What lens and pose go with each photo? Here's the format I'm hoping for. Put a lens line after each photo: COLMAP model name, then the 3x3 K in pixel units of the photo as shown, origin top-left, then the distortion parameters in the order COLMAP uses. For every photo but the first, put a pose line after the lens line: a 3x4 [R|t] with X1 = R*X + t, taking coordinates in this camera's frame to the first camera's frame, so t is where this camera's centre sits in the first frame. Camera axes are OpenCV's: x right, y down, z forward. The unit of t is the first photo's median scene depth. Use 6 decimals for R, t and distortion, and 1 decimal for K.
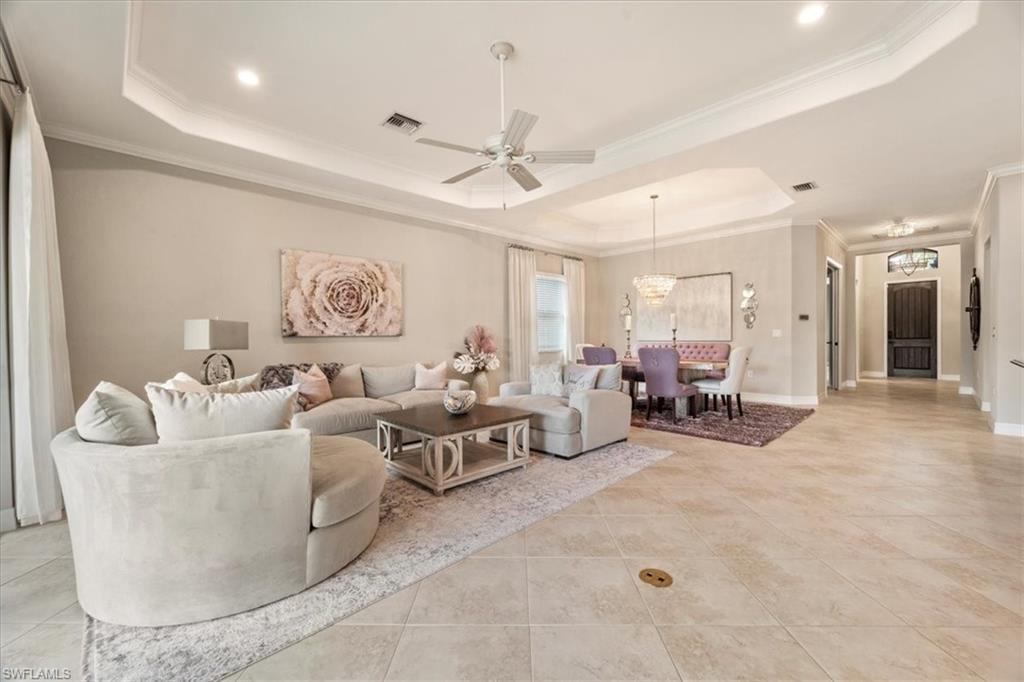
lens RADIAL K [[411.8, 0, 507.3], [0, 411.8, 341.0], [0, 0, 1]] dist [0.000588, 0.000058]
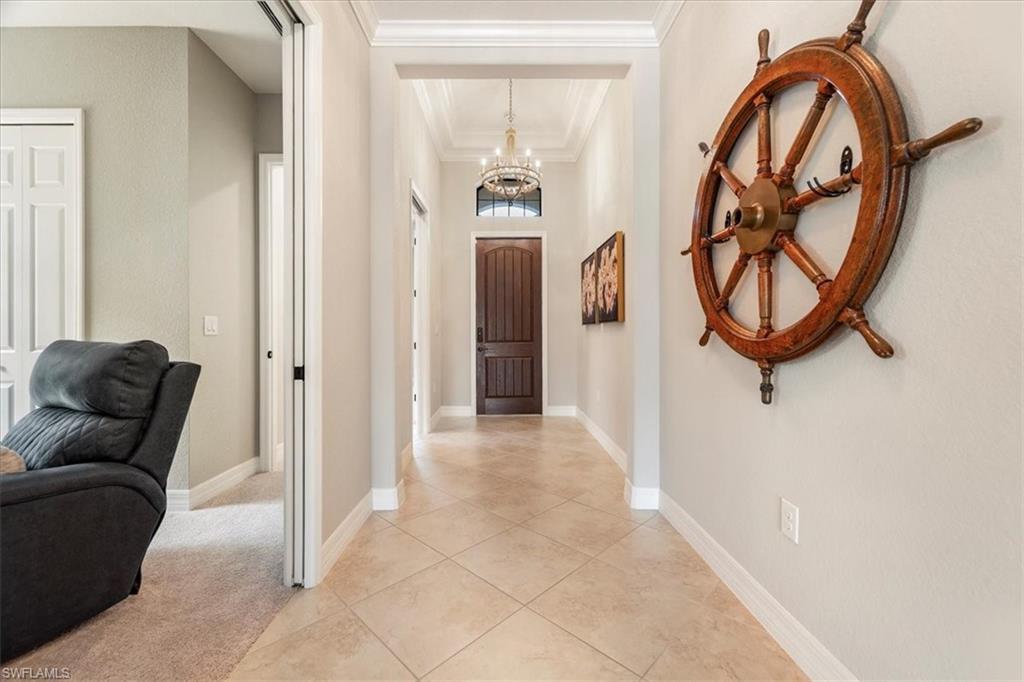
lens RADIAL K [[411.8, 0, 507.3], [0, 411.8, 341.0], [0, 0, 1]] dist [0.000588, 0.000058]
pose [[0.682672, -0.002871, 0.730720, 1.068749], [0.001676, 0.999996, 0.002363, -0.014604], [-0.730723, -0.000388, 0.682673, 1.156190]]
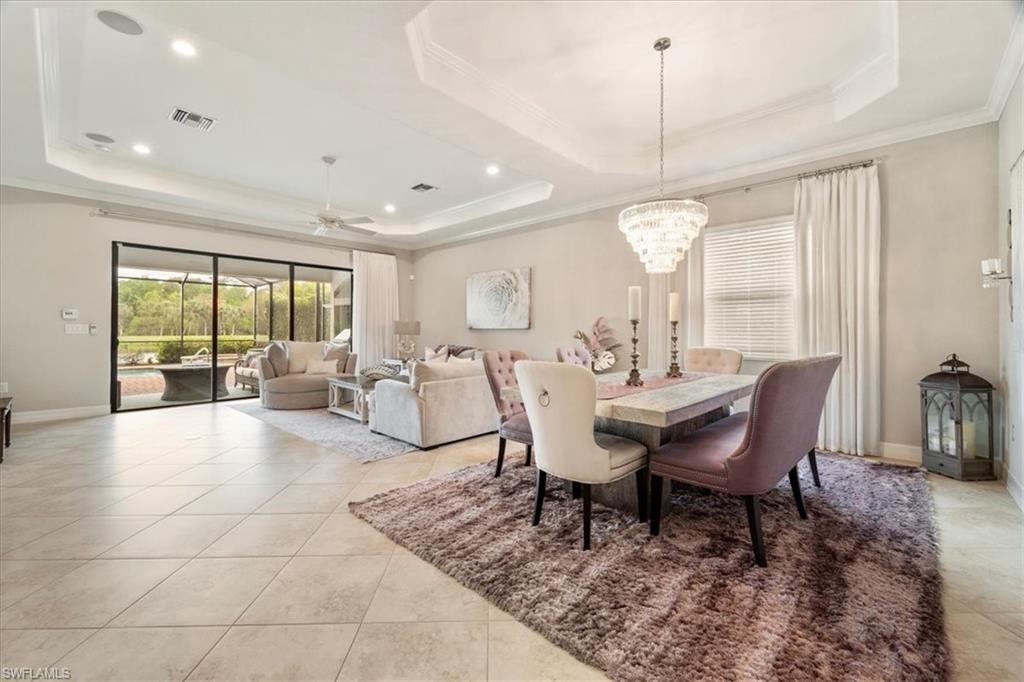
lens RADIAL K [[421.9, 0, 507.7], [0, 421.9, 328.9], [0, 0, 1]] dist [0.000139, 0.000045]
pose [[0.048142, 0.009067, -0.998799, 0.966945], [-0.015303, 0.999848, 0.008339, -0.022142], [0.998723, 0.014883, 0.048274, 0.917416]]
